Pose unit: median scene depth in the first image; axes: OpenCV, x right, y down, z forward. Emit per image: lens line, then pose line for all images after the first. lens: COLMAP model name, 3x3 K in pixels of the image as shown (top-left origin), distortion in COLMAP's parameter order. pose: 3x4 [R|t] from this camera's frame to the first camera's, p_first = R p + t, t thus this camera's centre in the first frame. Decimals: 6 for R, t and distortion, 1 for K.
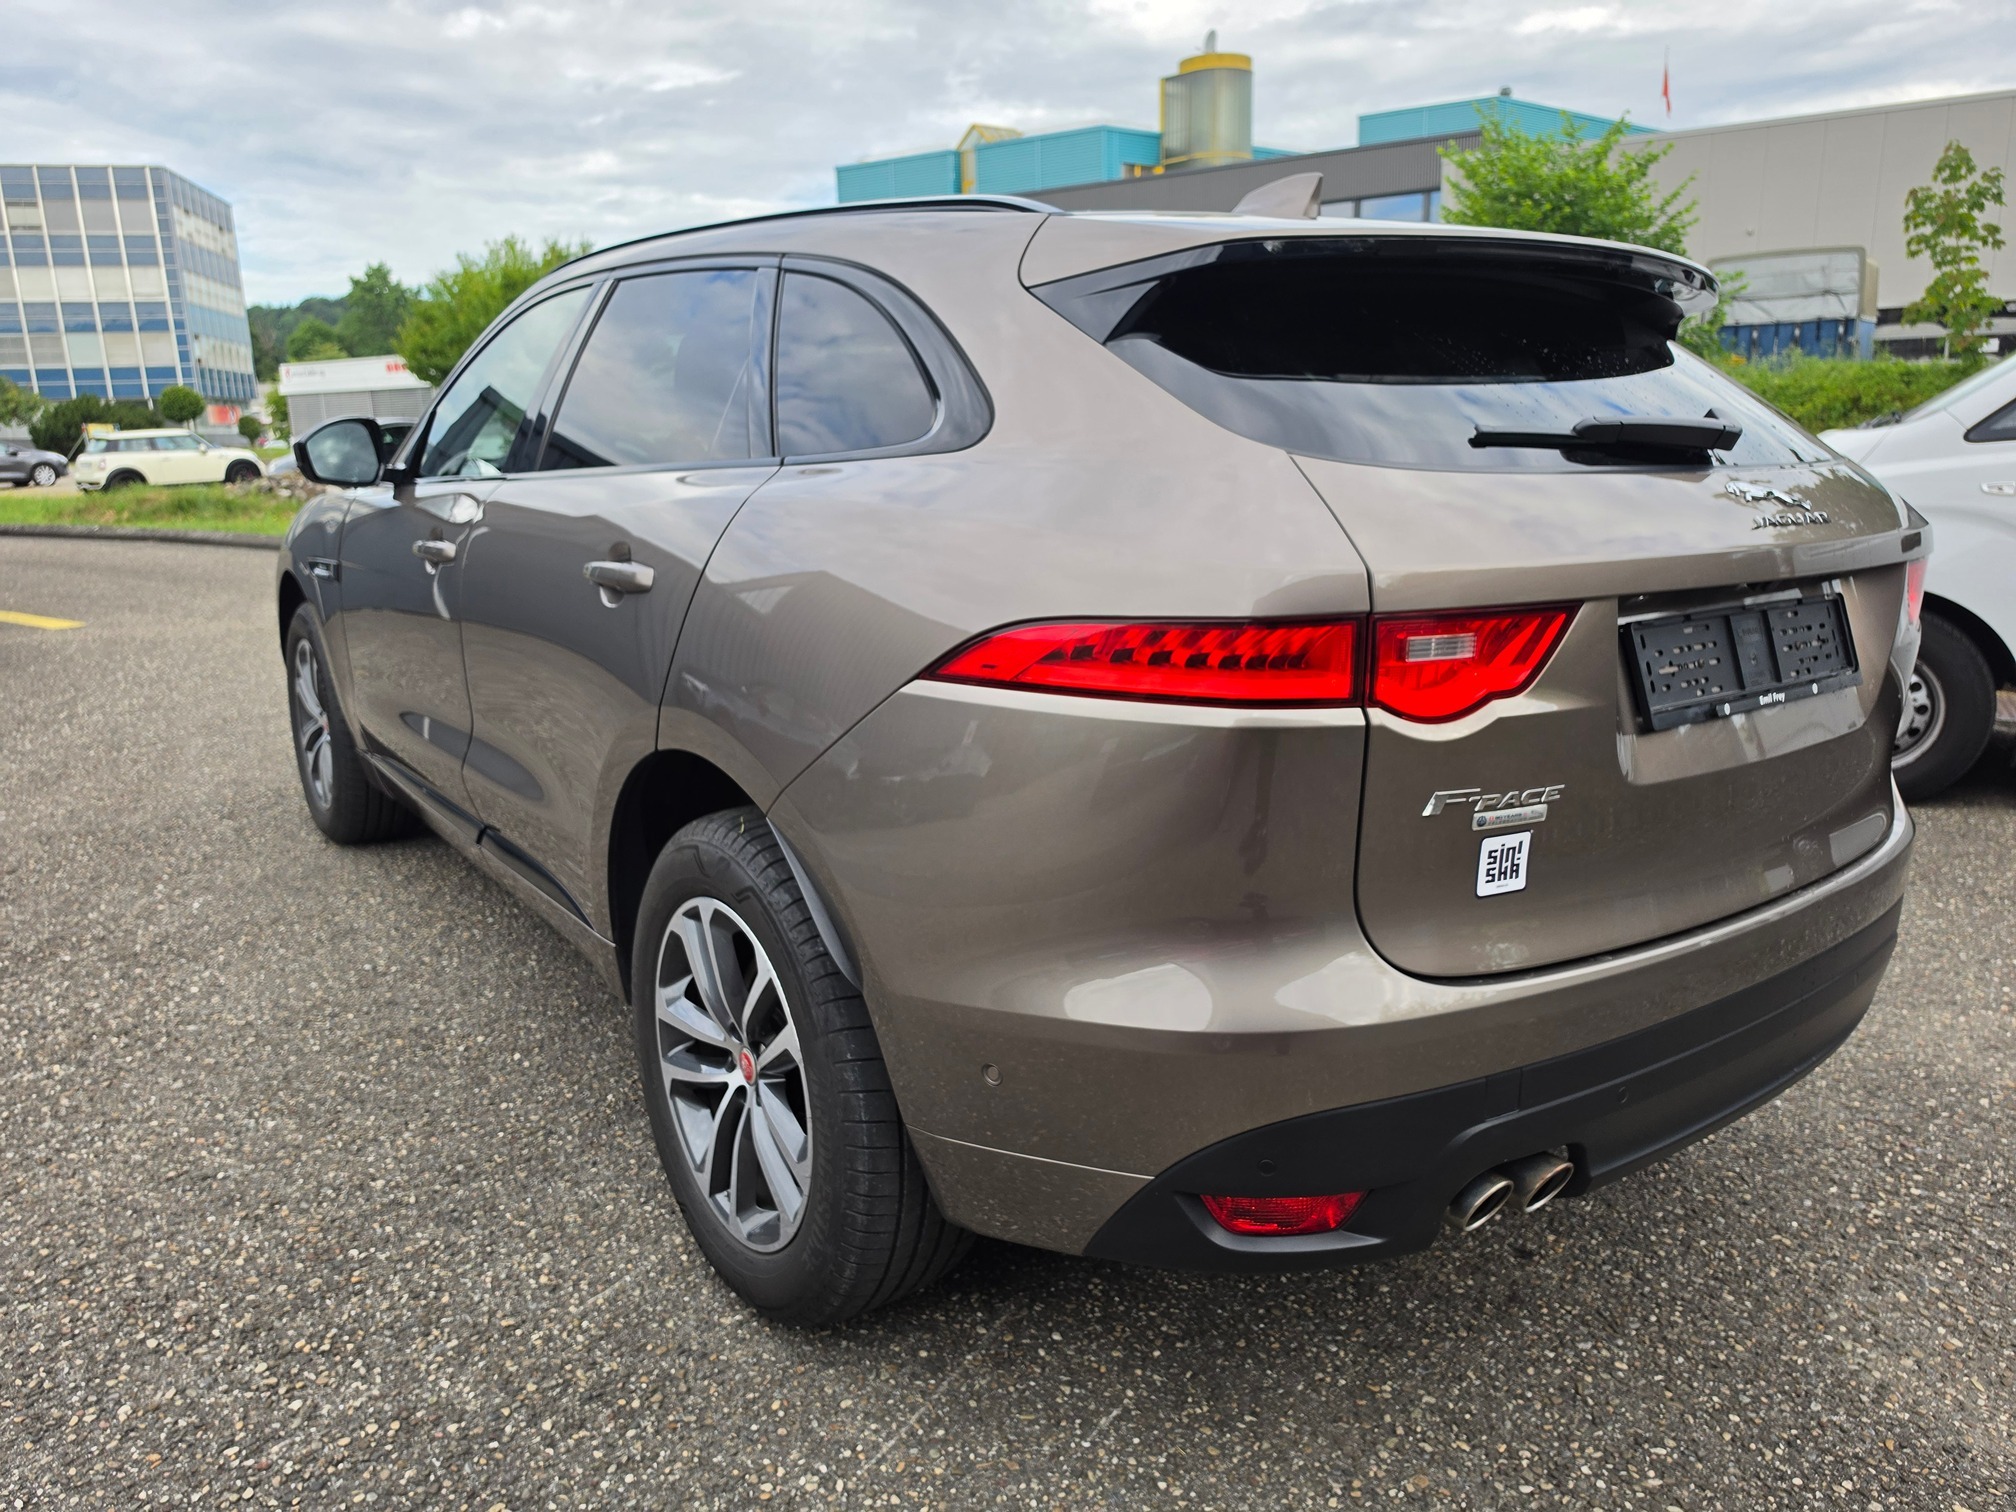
lens RADIAL K [[1439.3, 0, 1008.0], [0, 1439.3, 756.0], [0, 0, 1]] dist [-0.012693, -0.015599]
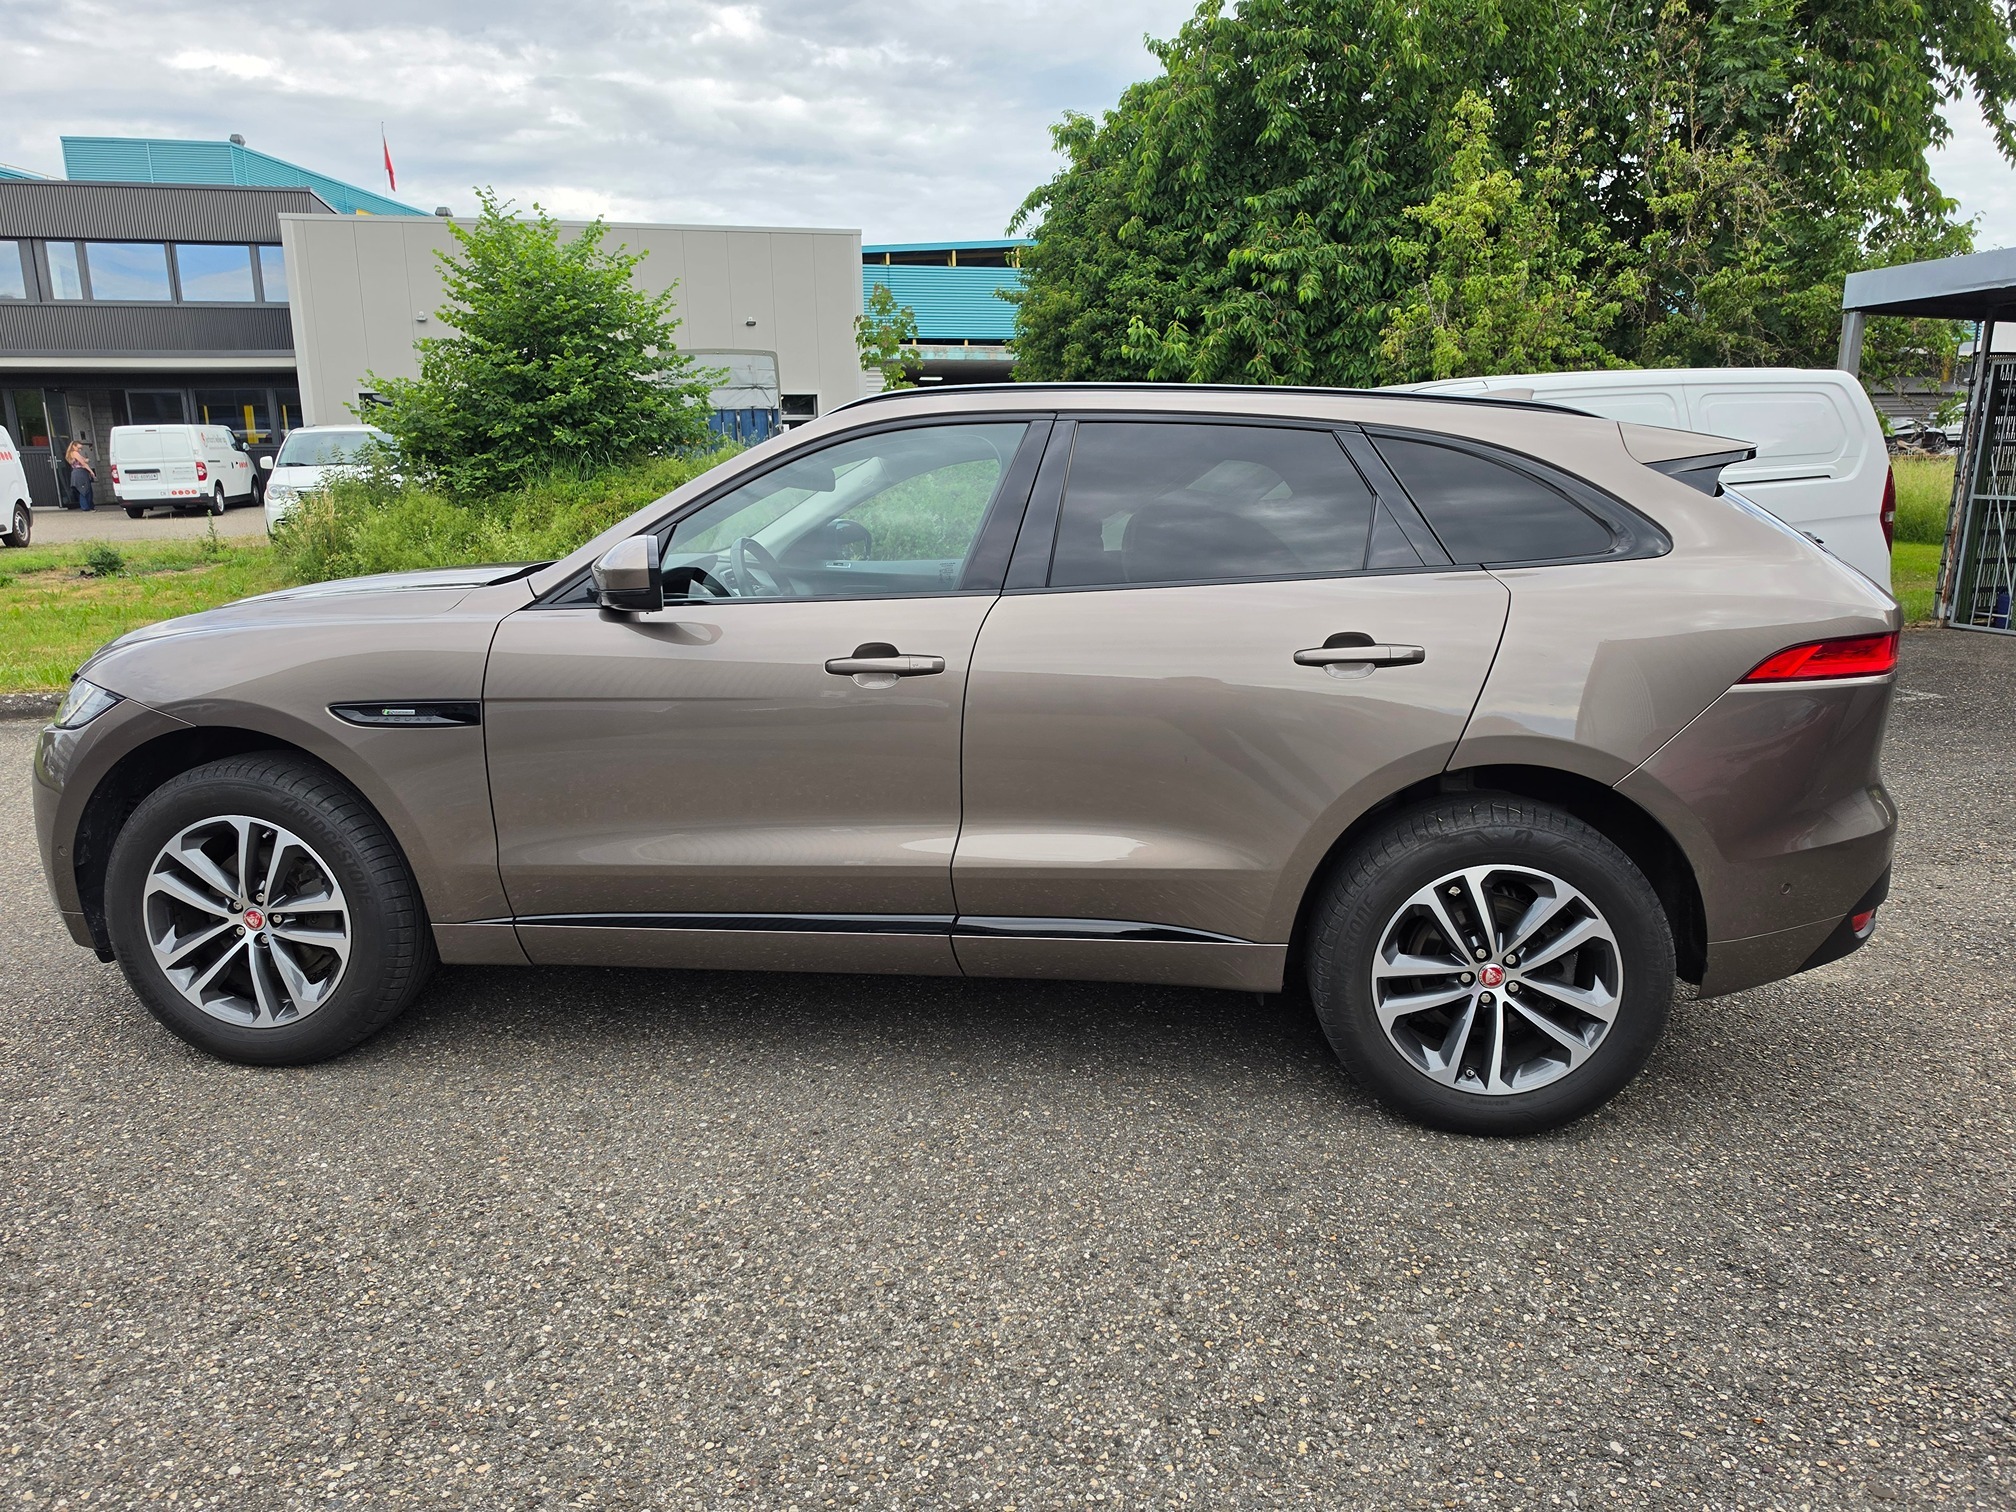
lens RADIAL K [[1439.3, 0, 1008.0], [0, 1439.3, 756.0], [0, 0, 1]] dist [-0.012693, -0.015599]
pose [[0.652055, -0.125947, 0.747637, -0.195607], [0.153325, 0.987636, 0.032654, -0.016577], [-0.742506, 0.093340, 0.663304, 0.045065]]
